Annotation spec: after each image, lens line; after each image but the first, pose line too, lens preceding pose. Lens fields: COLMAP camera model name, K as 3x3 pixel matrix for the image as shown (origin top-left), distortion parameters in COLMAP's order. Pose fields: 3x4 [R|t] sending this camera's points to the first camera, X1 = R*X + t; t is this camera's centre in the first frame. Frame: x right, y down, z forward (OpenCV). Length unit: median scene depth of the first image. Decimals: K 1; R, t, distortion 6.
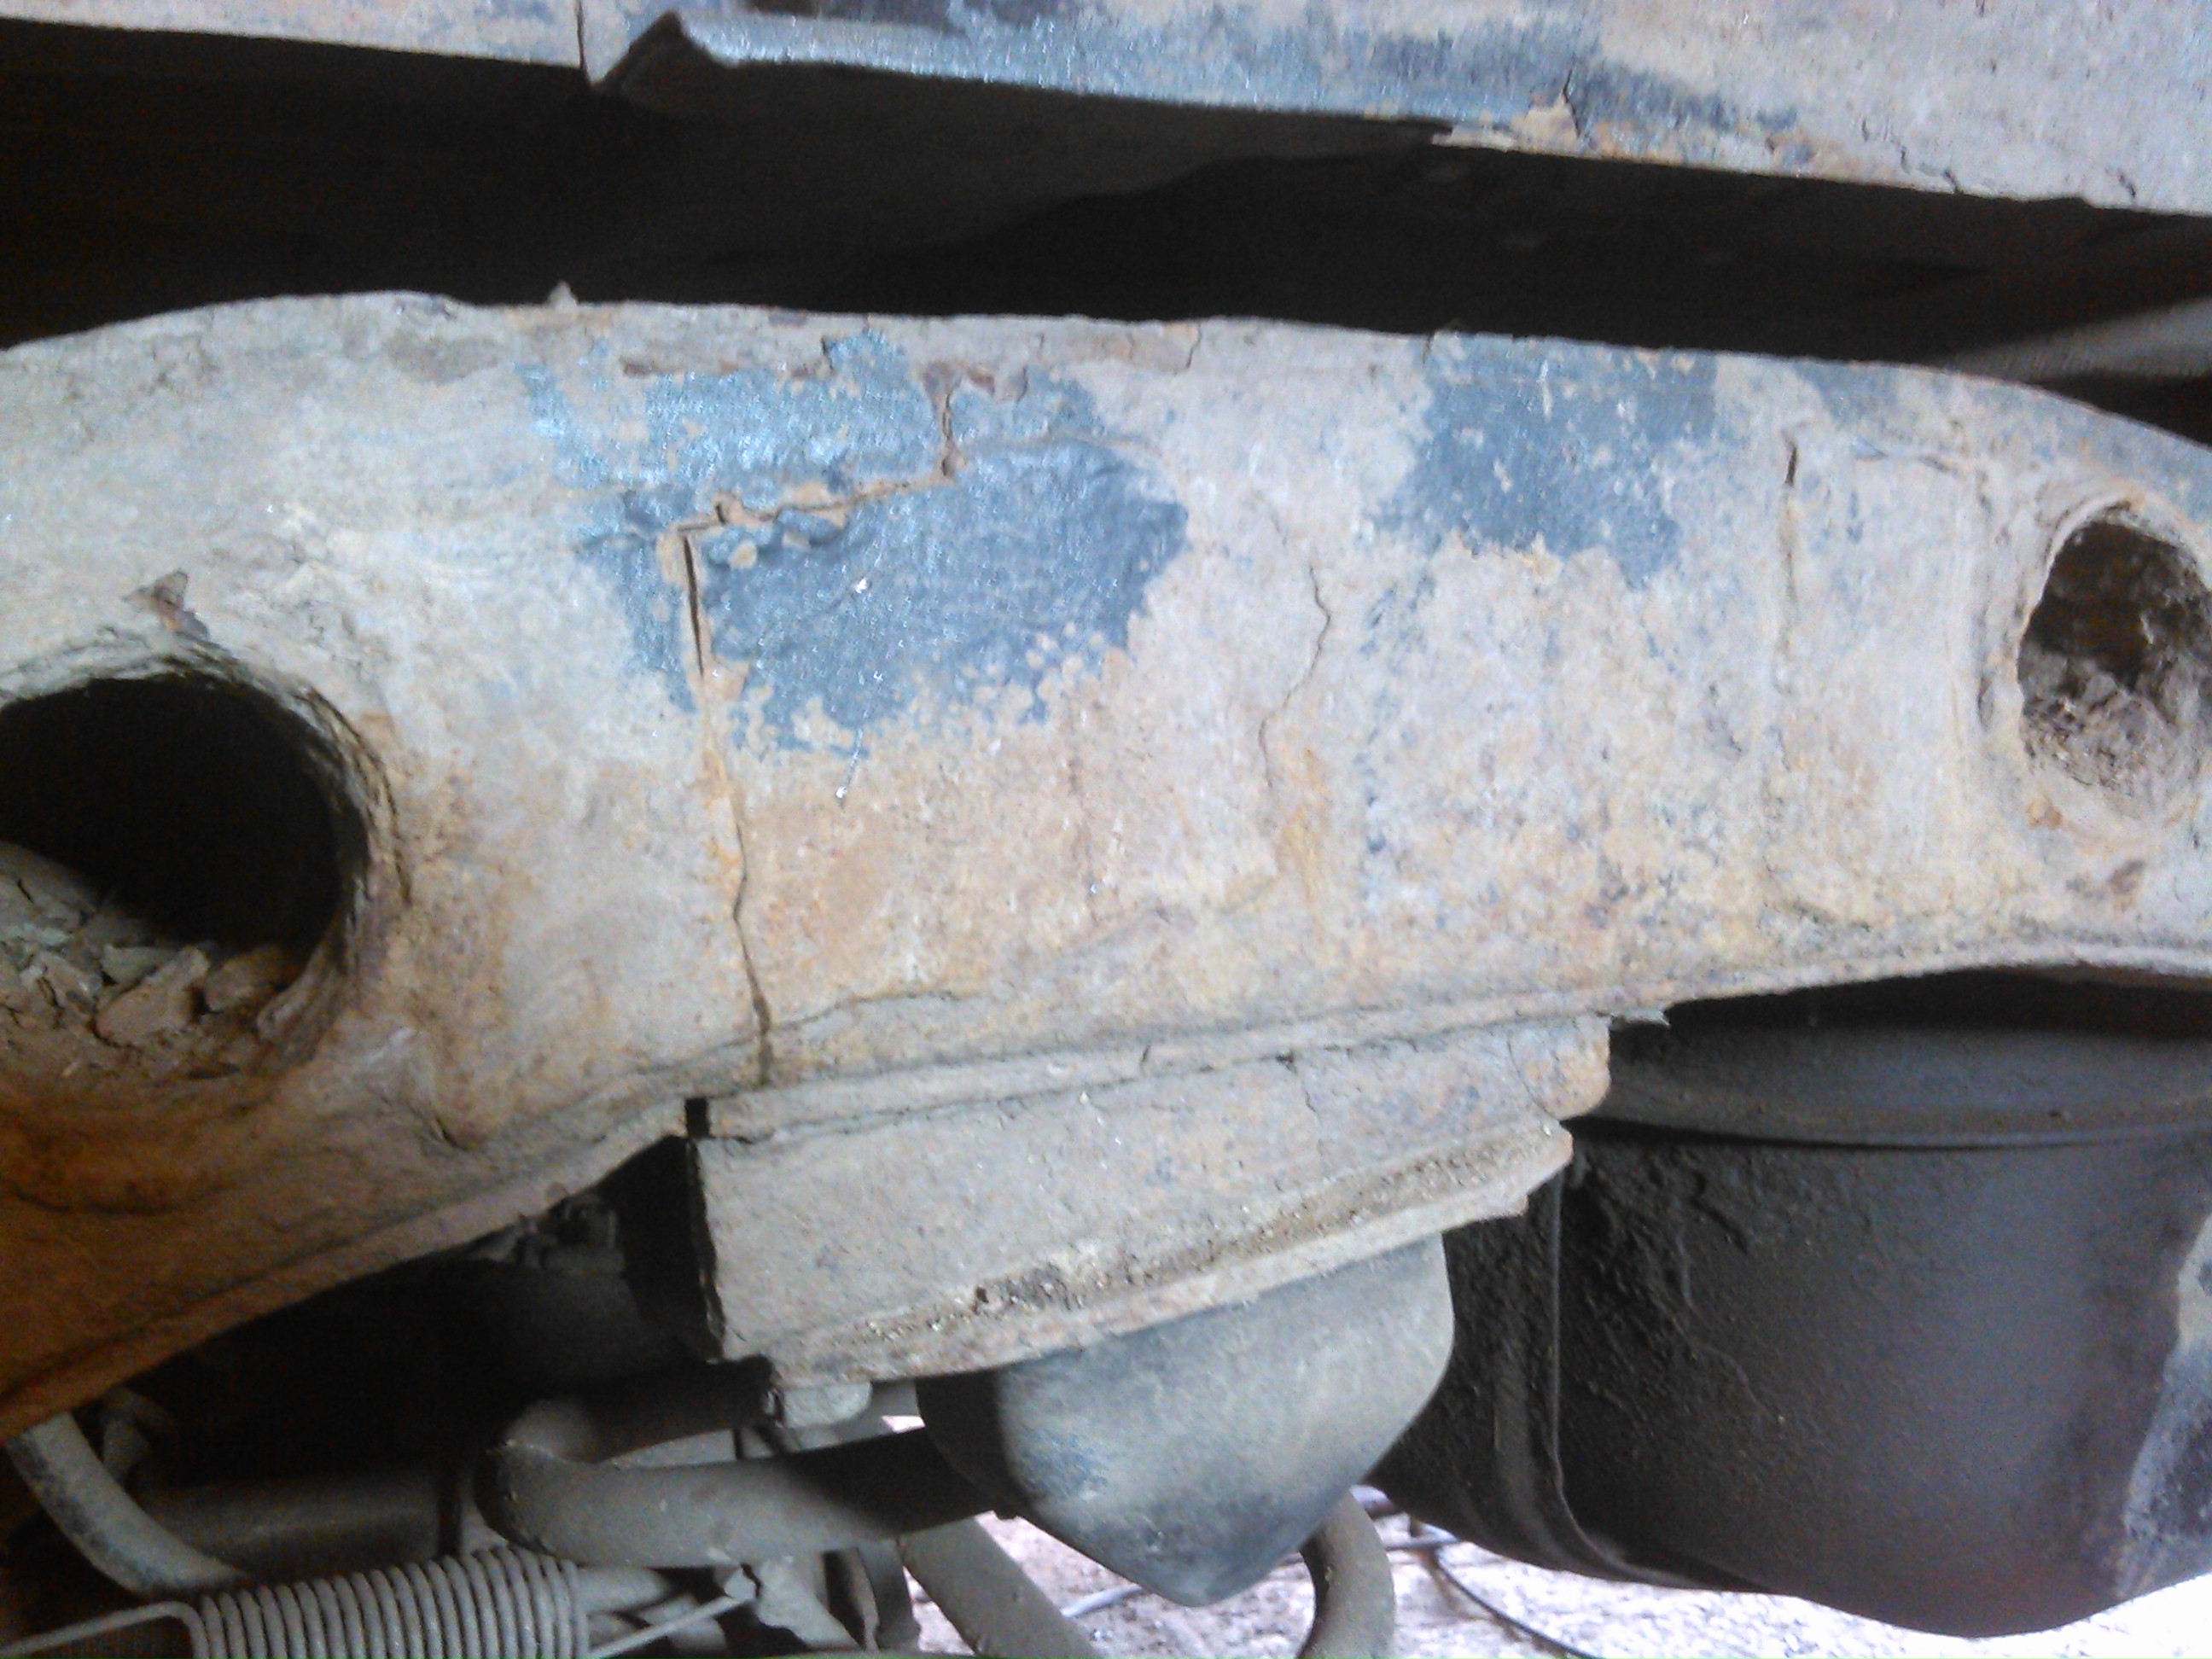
lens RADIAL K [[2214.4, 0, 1106.0], [0, 2214.4, 829.5], [0, 0, 1]] dist [0.065659, -0.245890]
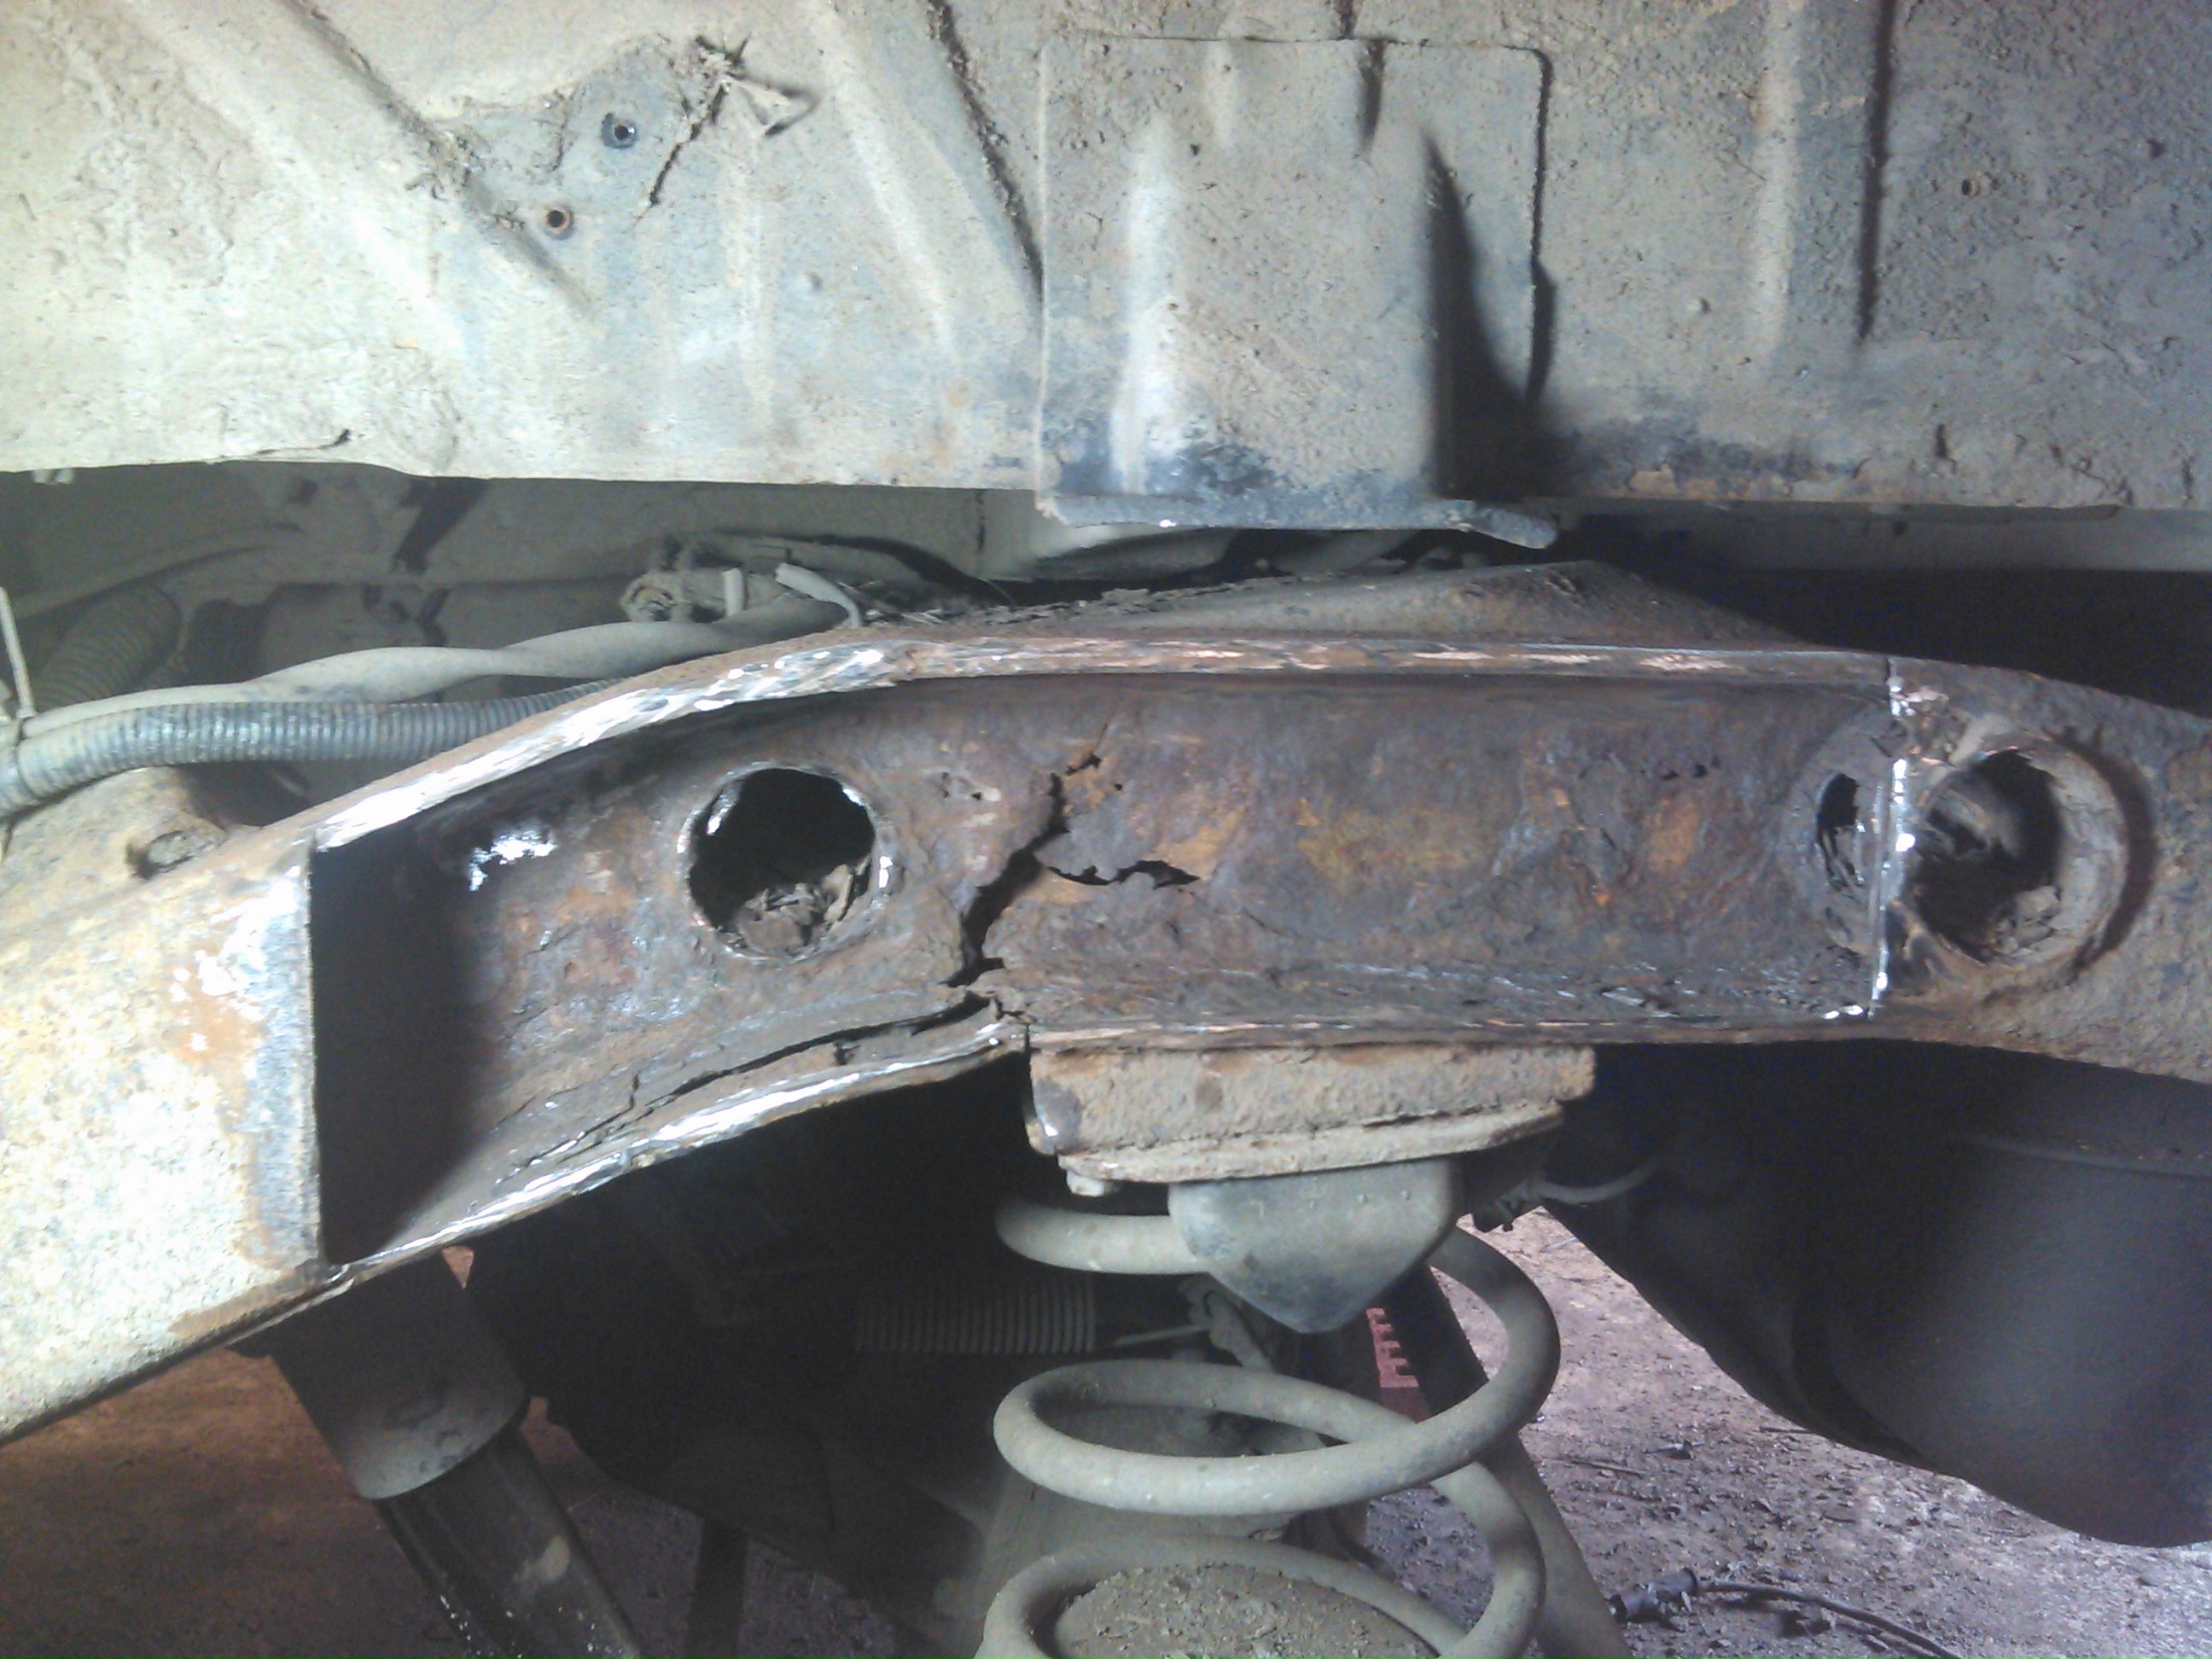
lens RADIAL K [[2144.2, 0, 1071.3], [0, 2144.2, 822.7], [0, 0, 1]] dist [0.058477, -0.218521]
pose [[0.921758, 0.107514, -0.372563, 0.473446], [-0.083222, 0.993255, 0.080734, -0.187830], [0.378730, -0.043412, 0.924488, -0.668695]]
